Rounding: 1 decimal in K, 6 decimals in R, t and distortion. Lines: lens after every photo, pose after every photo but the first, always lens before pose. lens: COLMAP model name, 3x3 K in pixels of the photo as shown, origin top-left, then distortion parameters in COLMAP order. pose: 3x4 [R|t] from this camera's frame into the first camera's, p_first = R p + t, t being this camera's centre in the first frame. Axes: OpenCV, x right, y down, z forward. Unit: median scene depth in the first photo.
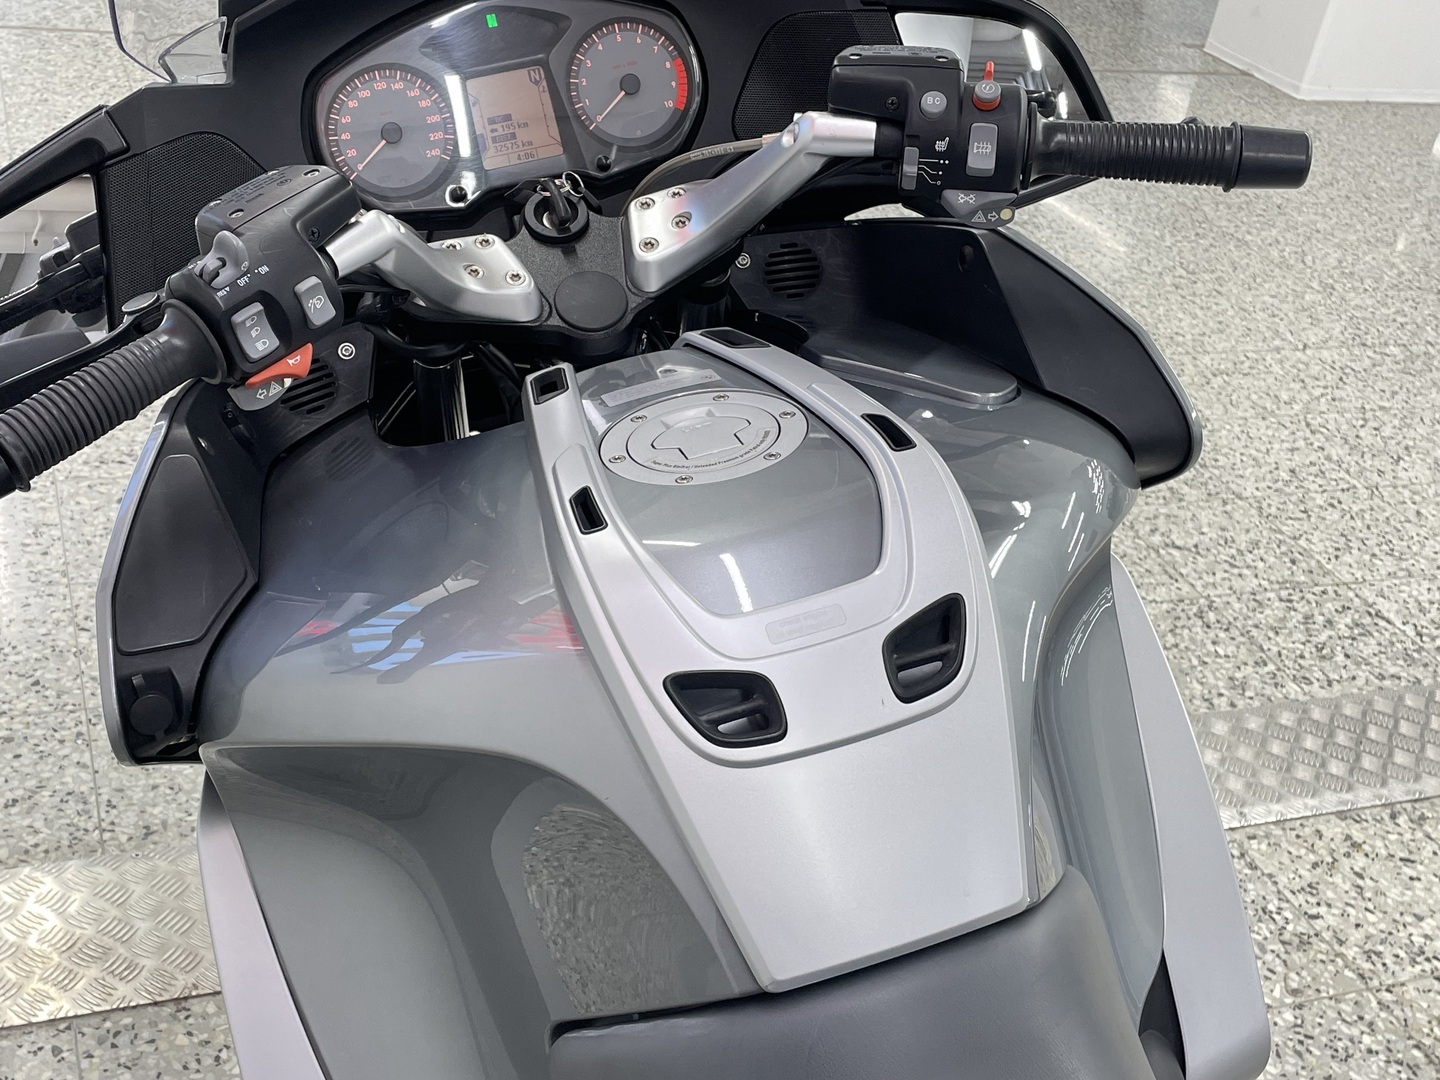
lens RADIAL K [[1734.4, 0, 706.1], [0, 1734.4, 542.0], [0, 0, 1]] dist [0.059321, 0.000000]
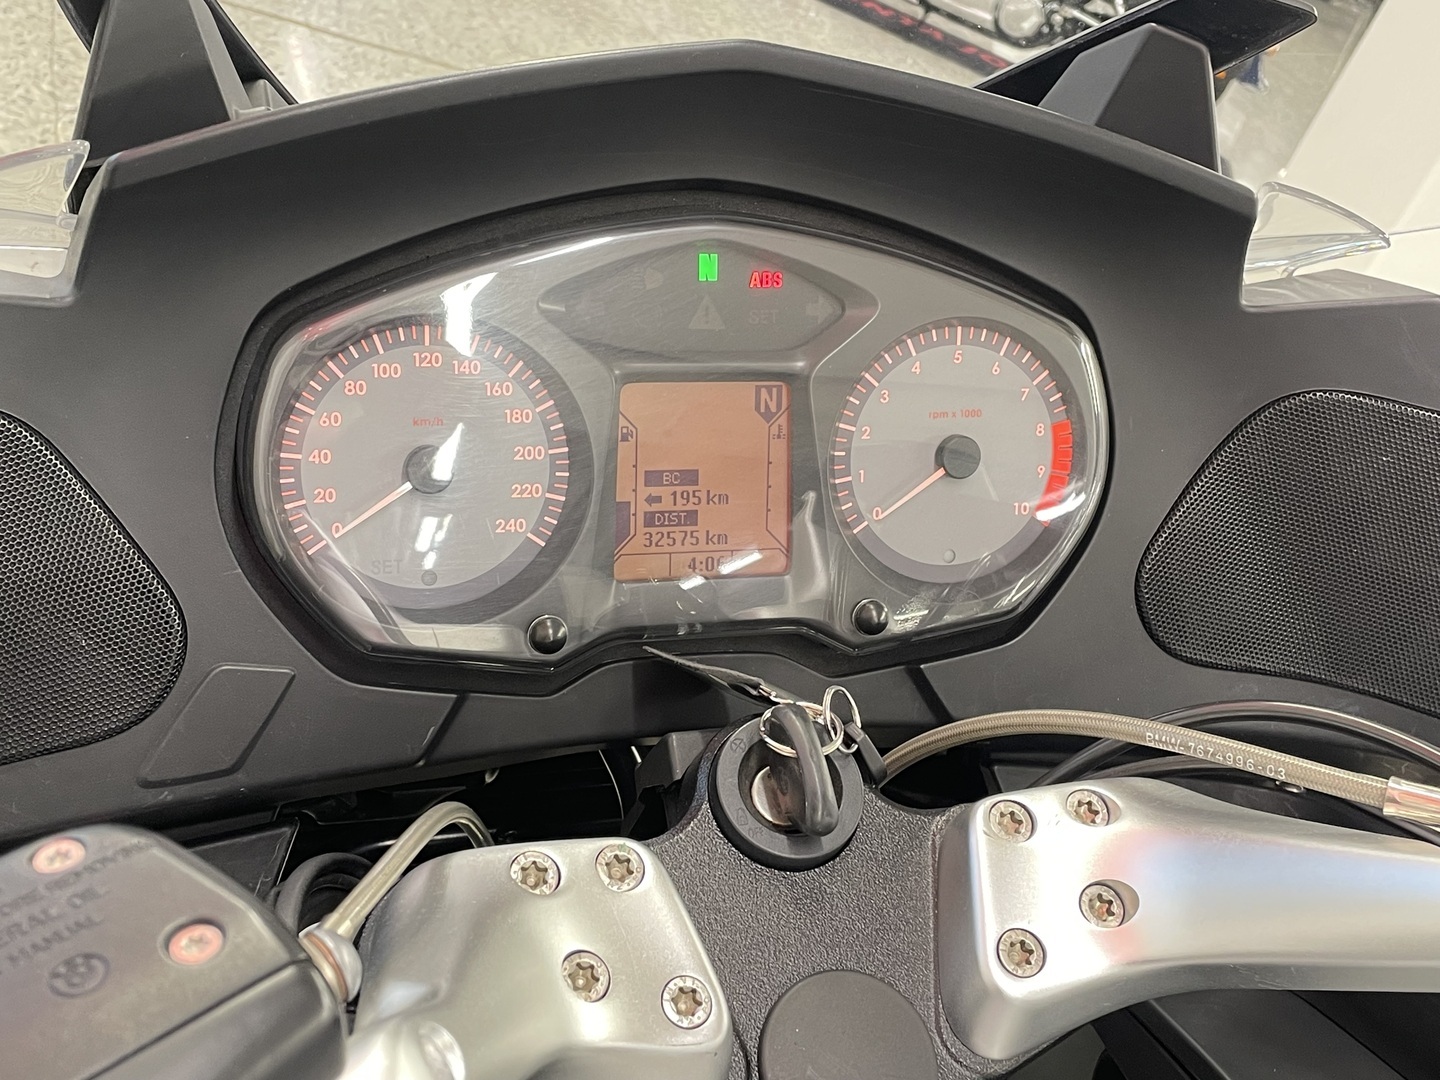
lens RADIAL K [[1734.4, 0, 735.9], [0, 1734.4, 539.8], [0, 0, 1]] dist [0.059321, 0.000000]
pose [[0.970771, 0.218027, 0.100336, -0.158127], [-0.215528, 0.975862, -0.035239, -0.236865], [-0.105597, 0.012584, 0.994329, 0.613131]]
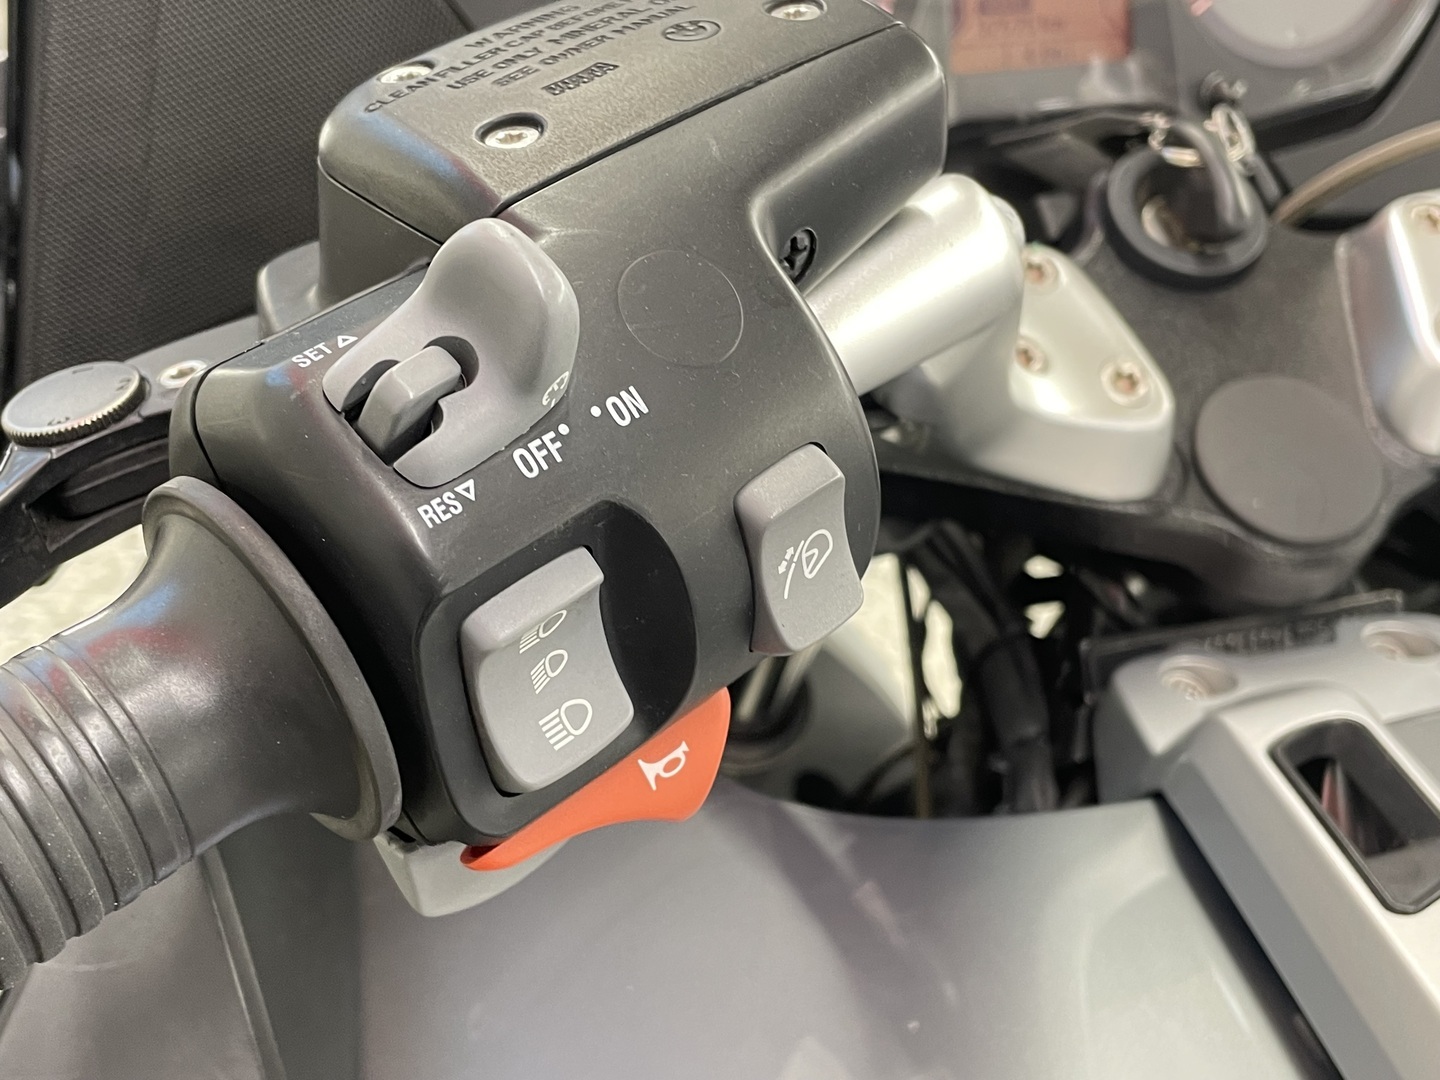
lens RADIAL K [[1734.4, 0, 718.1], [0, 1734.4, 544.5], [0, 0, 1]] dist [0.059321, 0.000000]
pose [[0.990918, 0.131727, 0.027009, -0.198457], [-0.132755, 0.990313, 0.040685, -0.120583], [-0.021388, -0.043901, 0.998807, 0.626705]]
